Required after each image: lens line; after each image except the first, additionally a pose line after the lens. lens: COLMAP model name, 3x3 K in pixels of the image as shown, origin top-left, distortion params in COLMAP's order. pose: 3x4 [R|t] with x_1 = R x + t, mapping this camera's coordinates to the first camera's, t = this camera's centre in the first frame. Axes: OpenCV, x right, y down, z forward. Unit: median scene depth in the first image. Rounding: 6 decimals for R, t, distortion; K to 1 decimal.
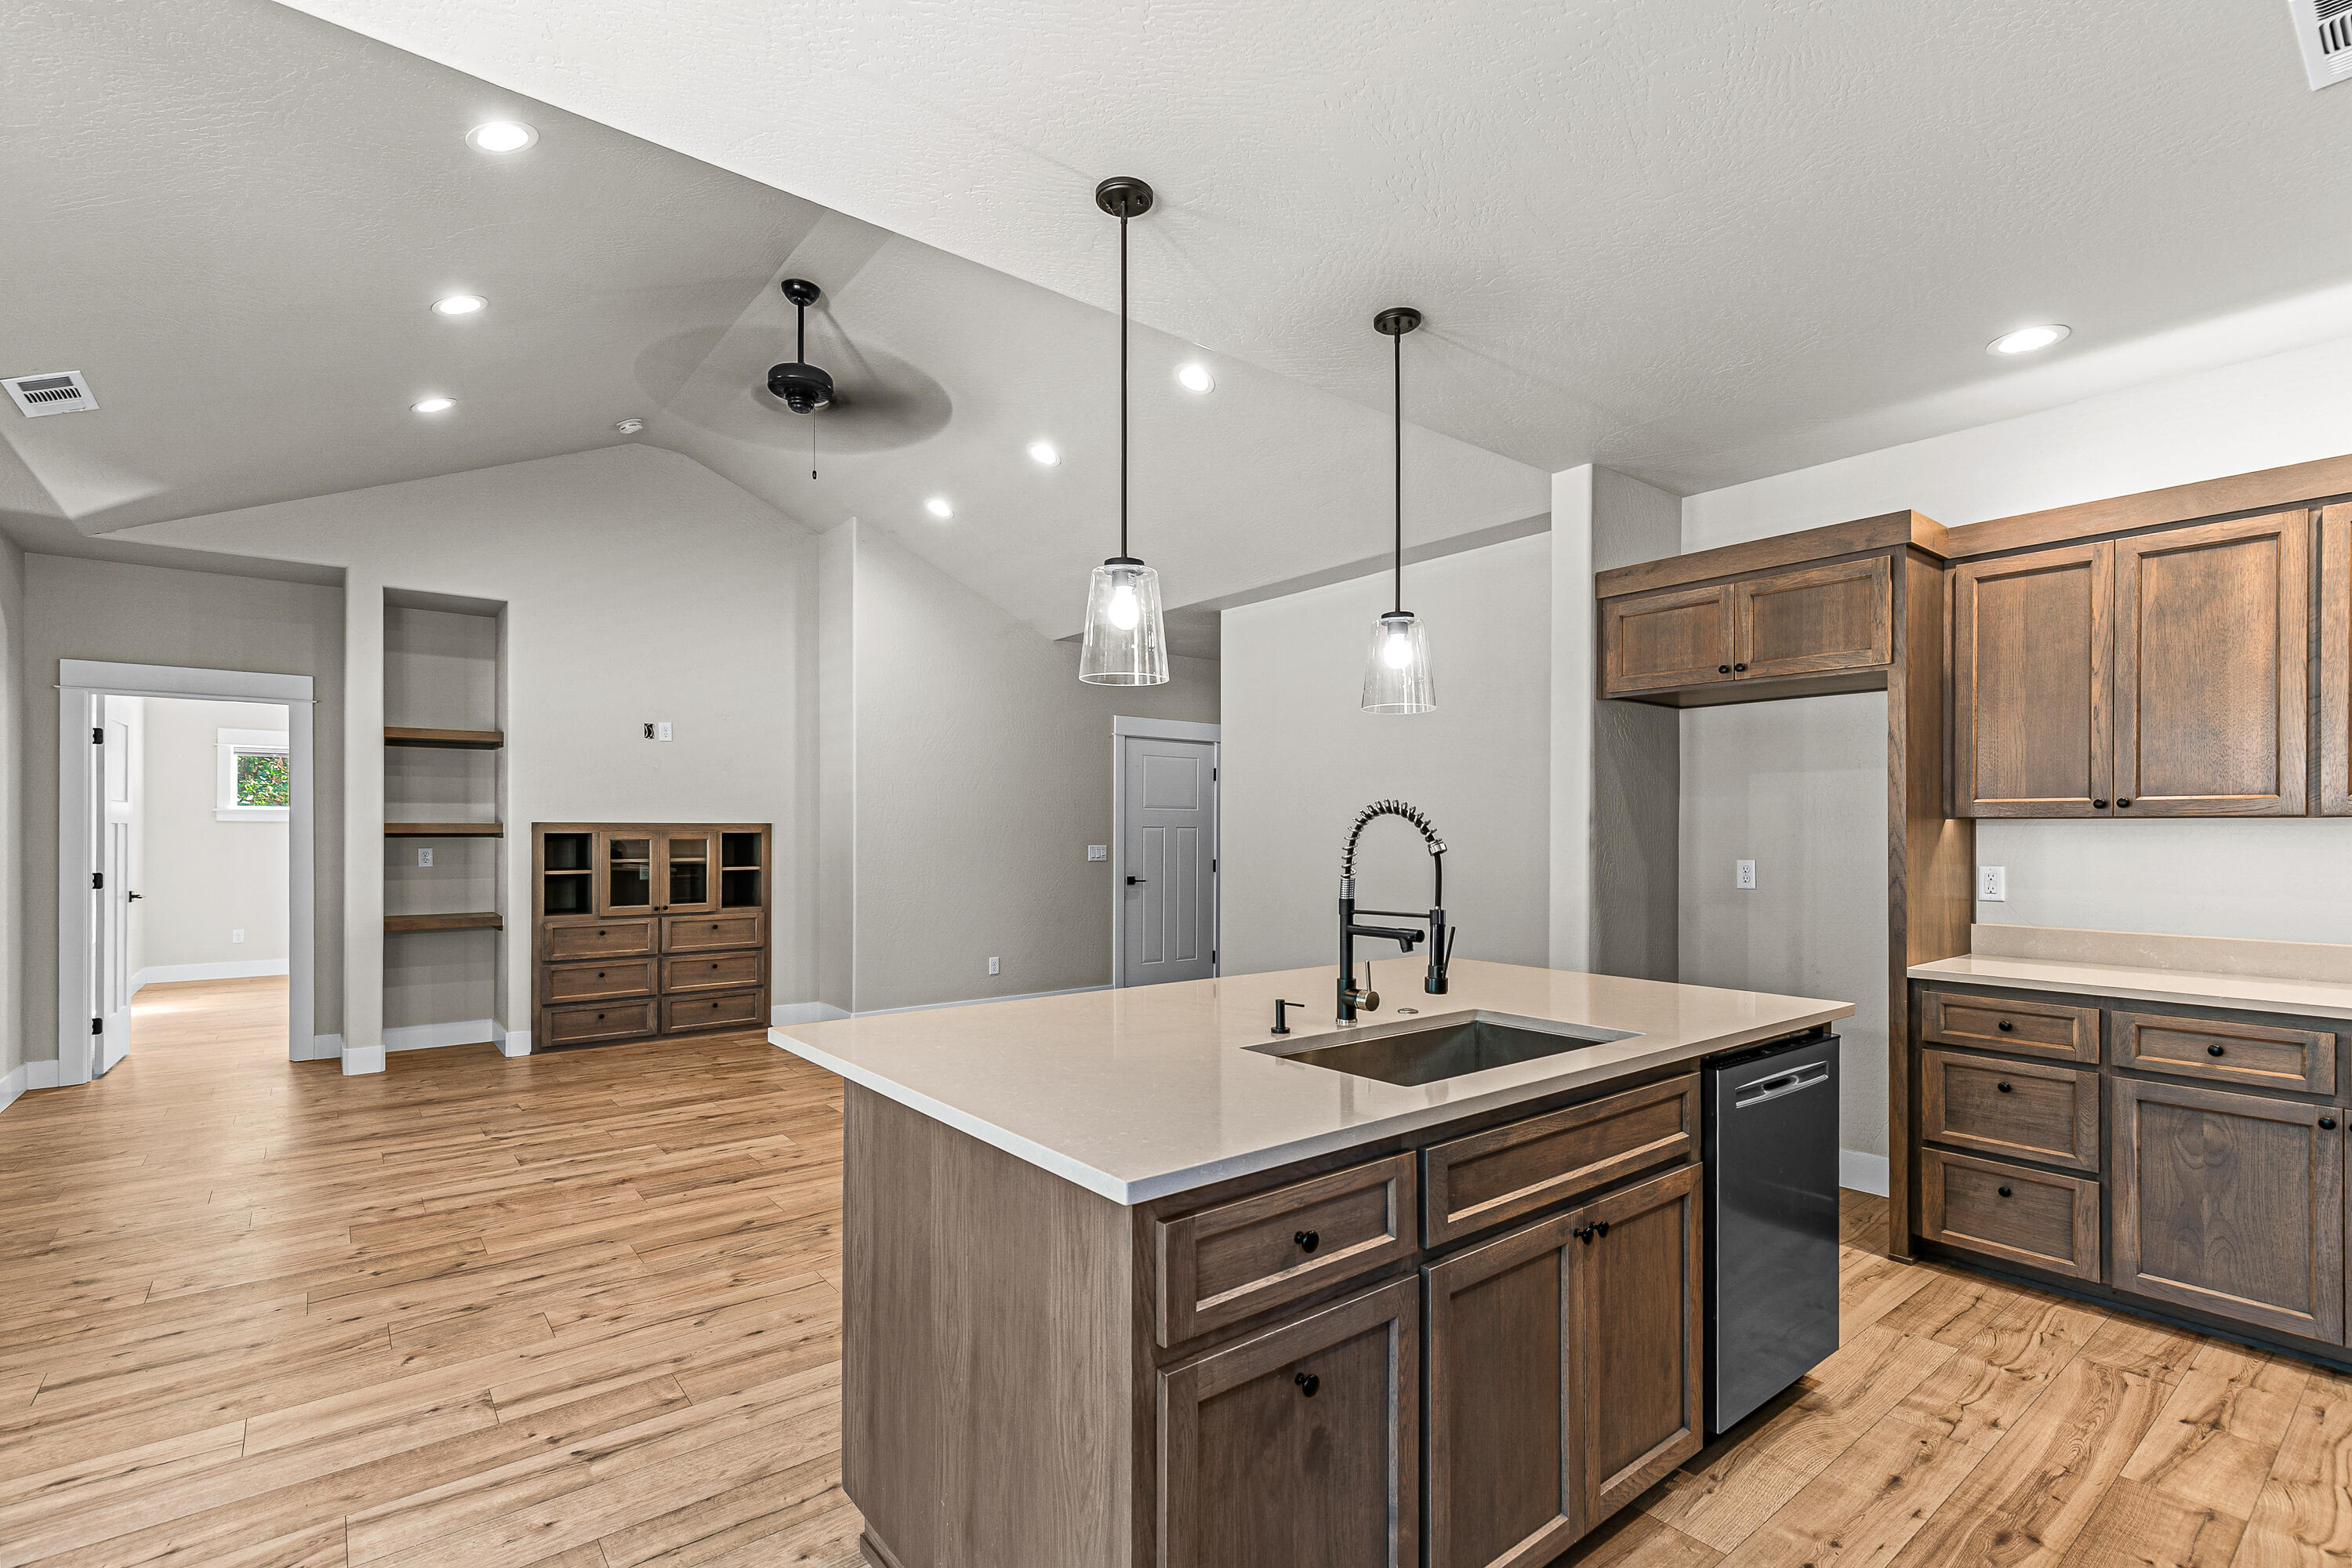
lens RADIAL K [[1073.7, 0, 1181.1], [0, 1073.7, 811.9], [0, 0, 1]] dist [0.009358, -0.000385]
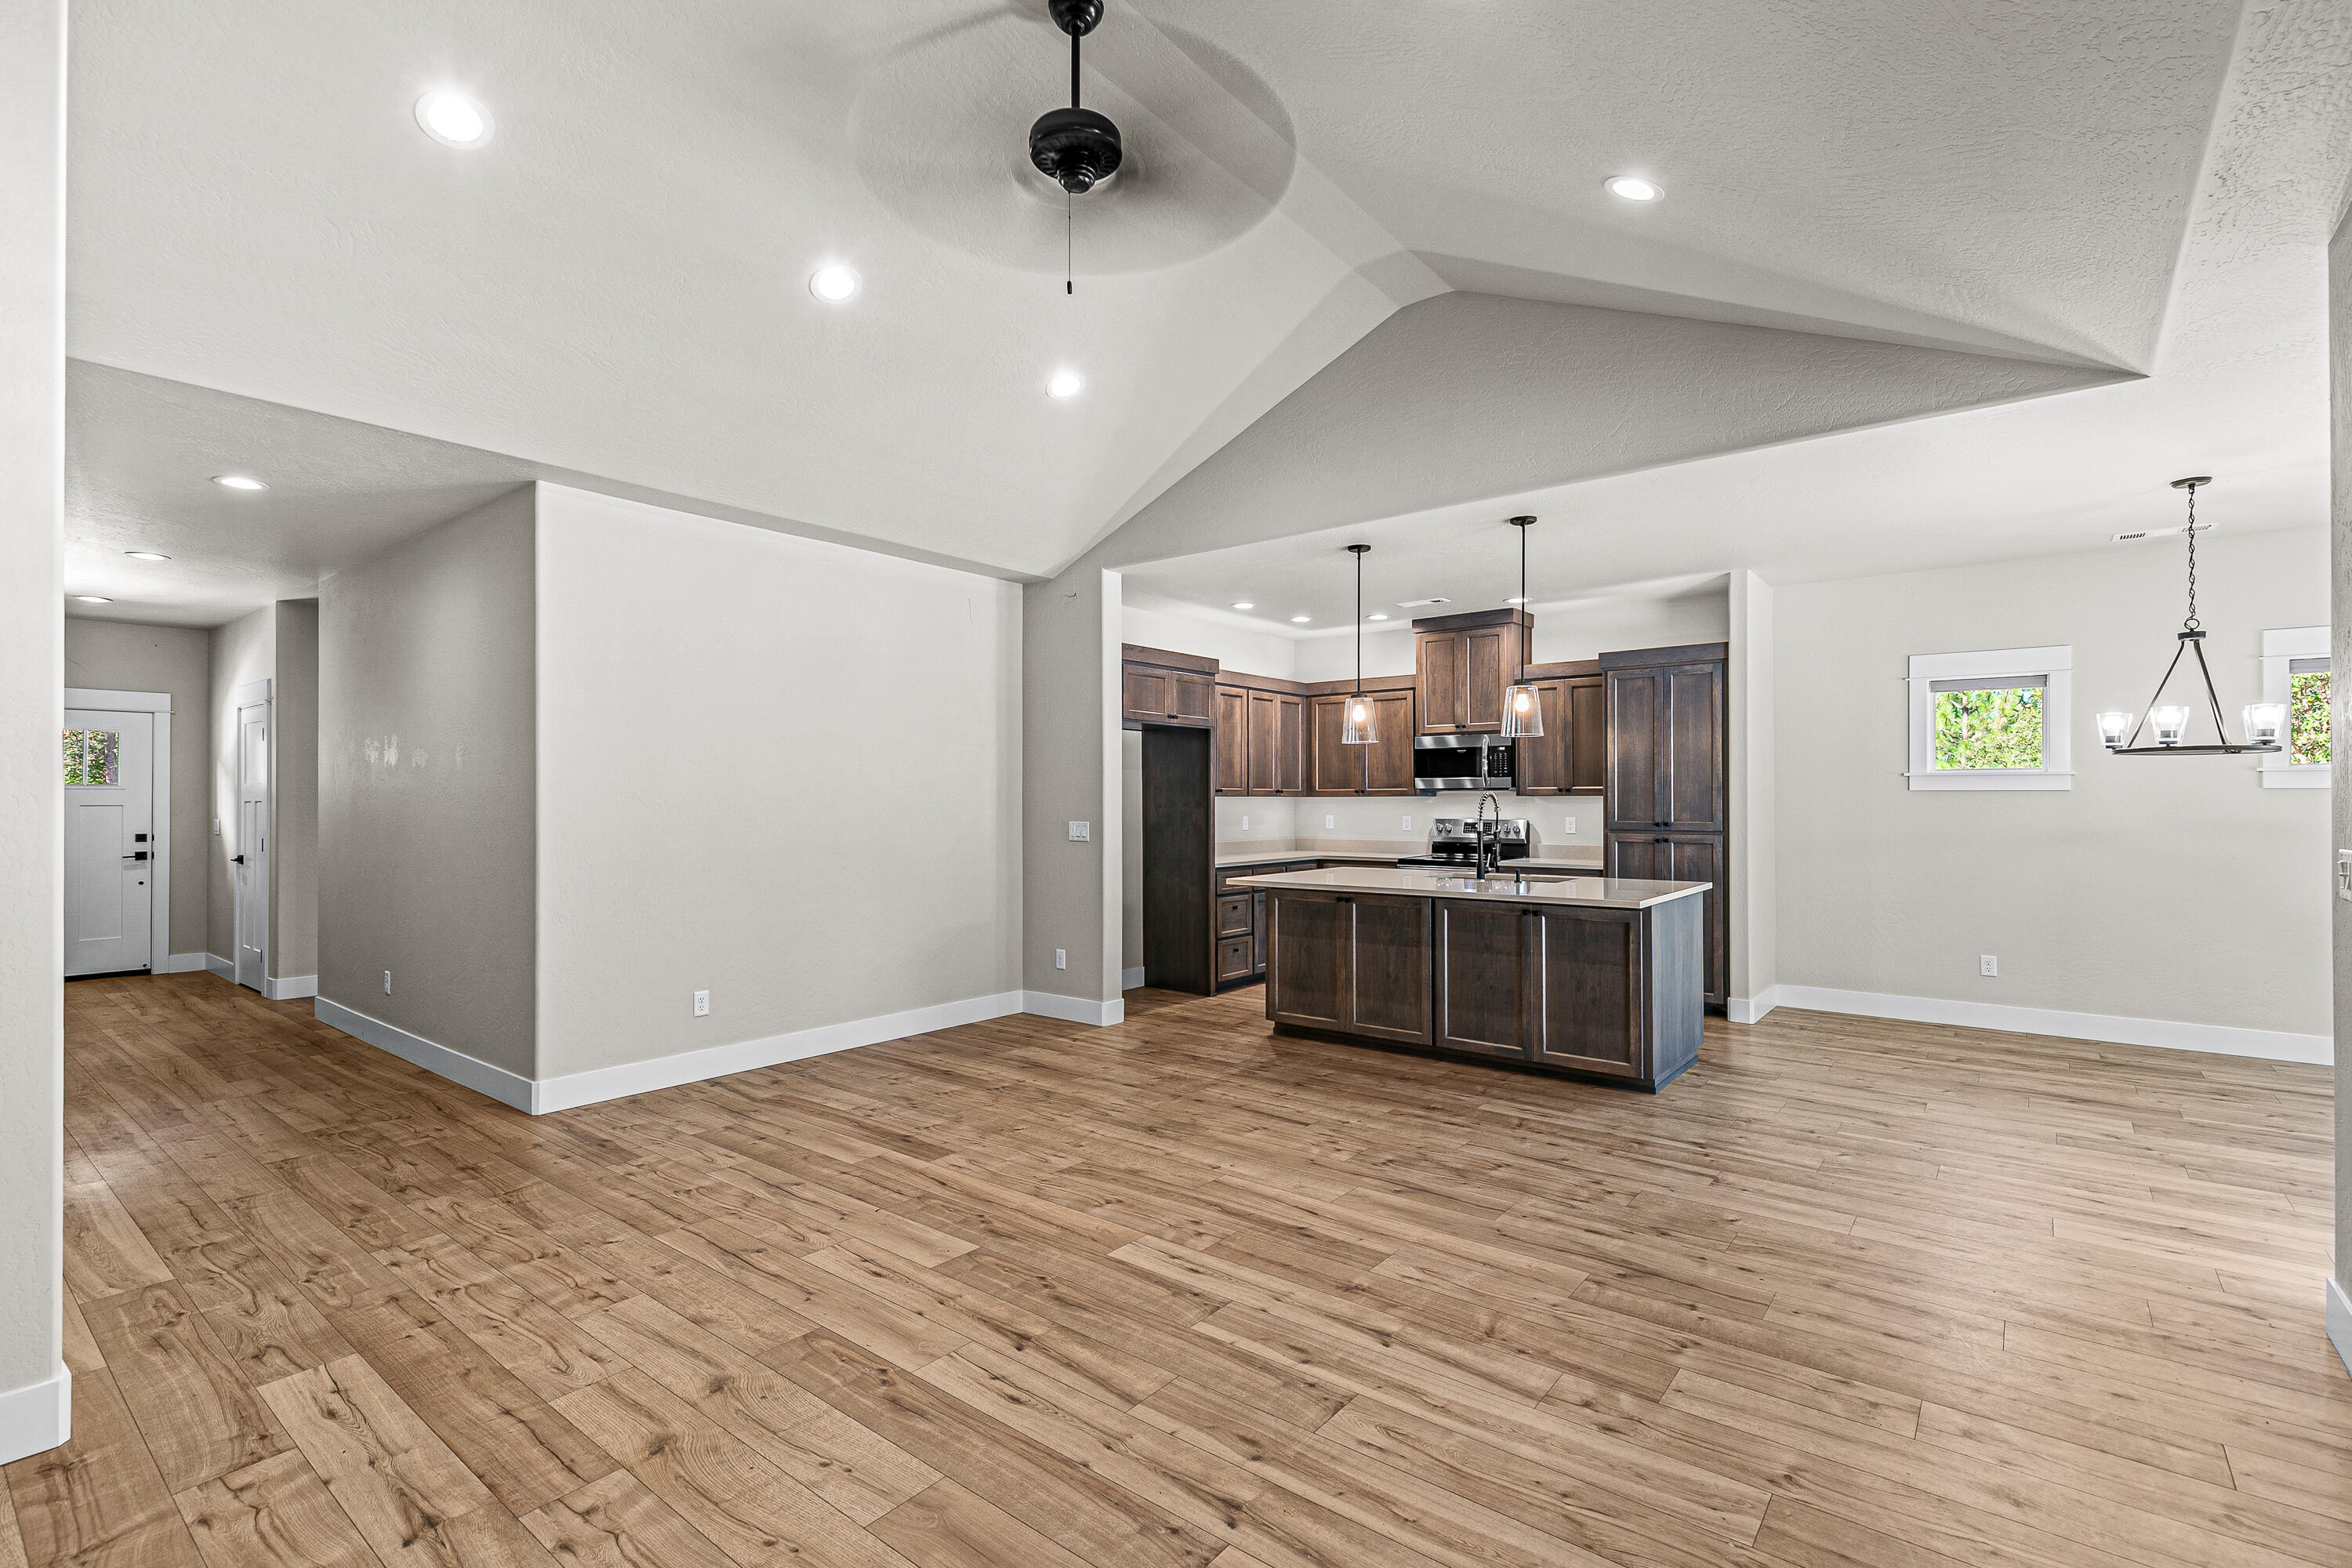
lens RADIAL K [[1070.6, 0, 1179.4], [0, 1070.6, 798.1], [0, 0, 1]] dist [0.009398, -0.000078]
pose [[-0.219775, 0.000351, 0.975551, -0.815406], [-0.015247, 0.999877, -0.003795, 0.010664], [-0.975431, -0.015708, -0.219742, 0.868239]]
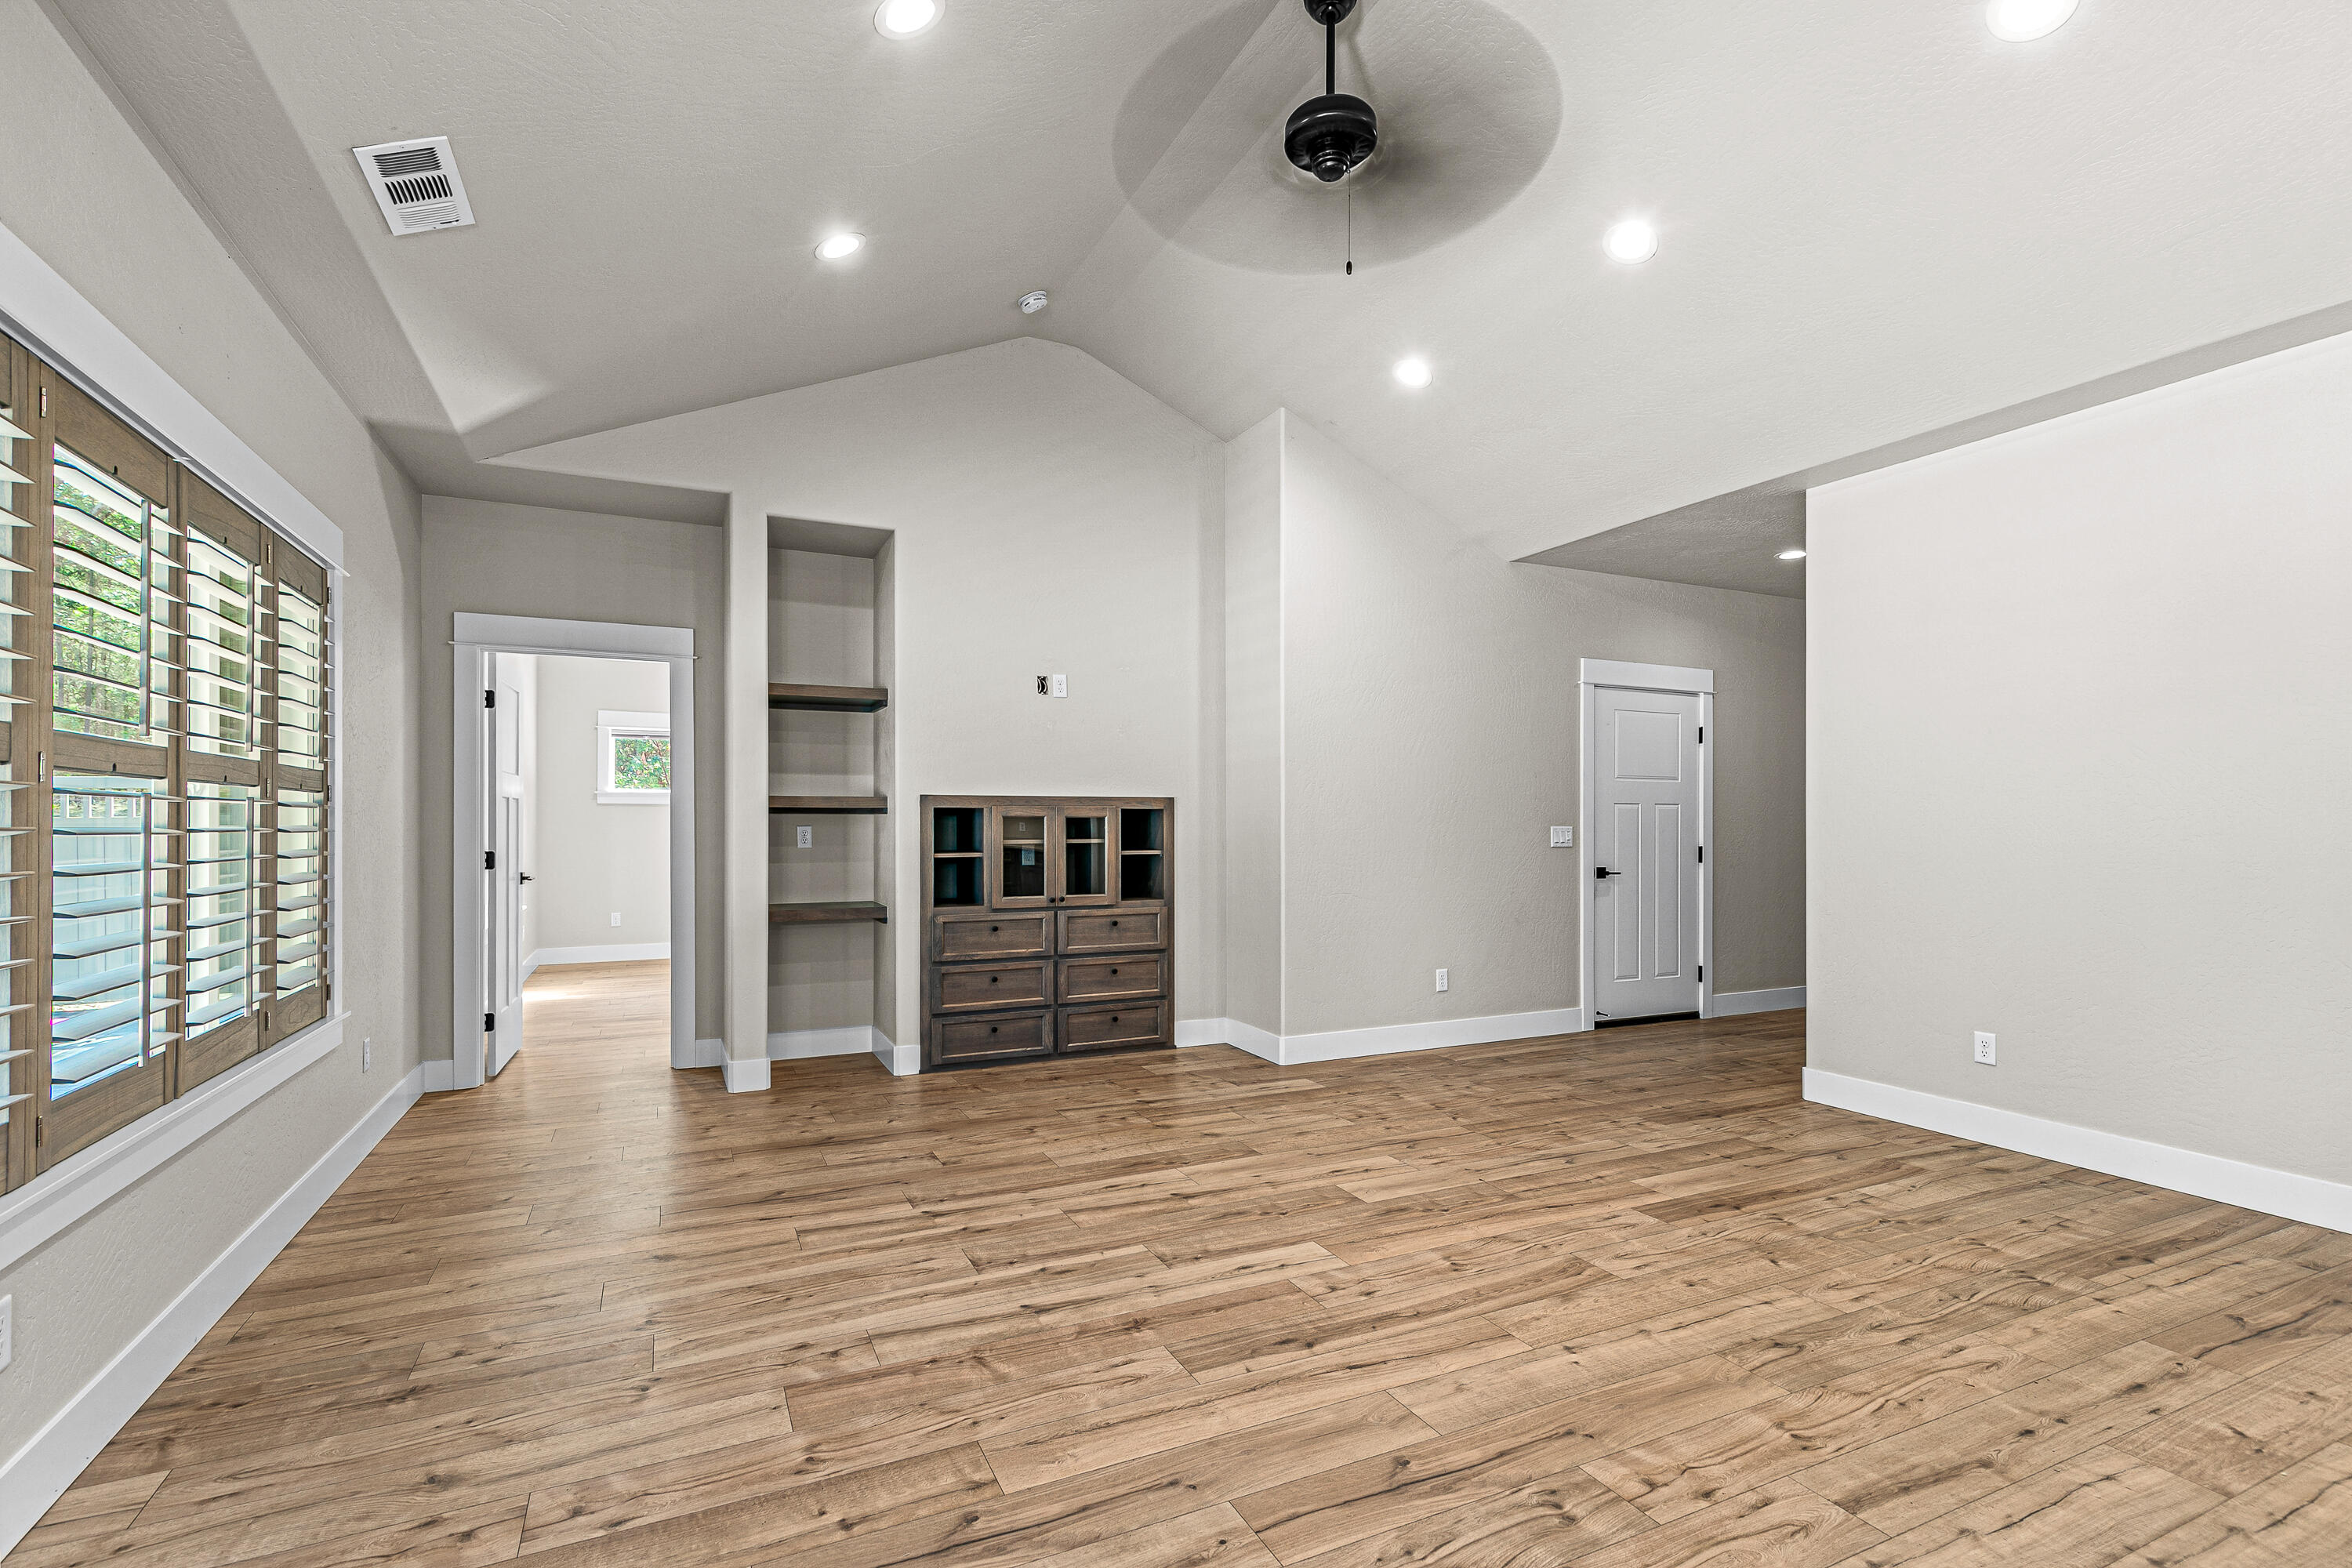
lens RADIAL K [[1070.6, 0, 1179.4], [0, 1070.6, 798.1], [0, 0, 1]] dist [0.009398, -0.000078]
pose [[0.974061, -0.005597, -0.226215, -0.233465], [0.004392, 0.999973, -0.005828, 0.019189], [0.226241, 0.004683, 0.974060, 0.252510]]
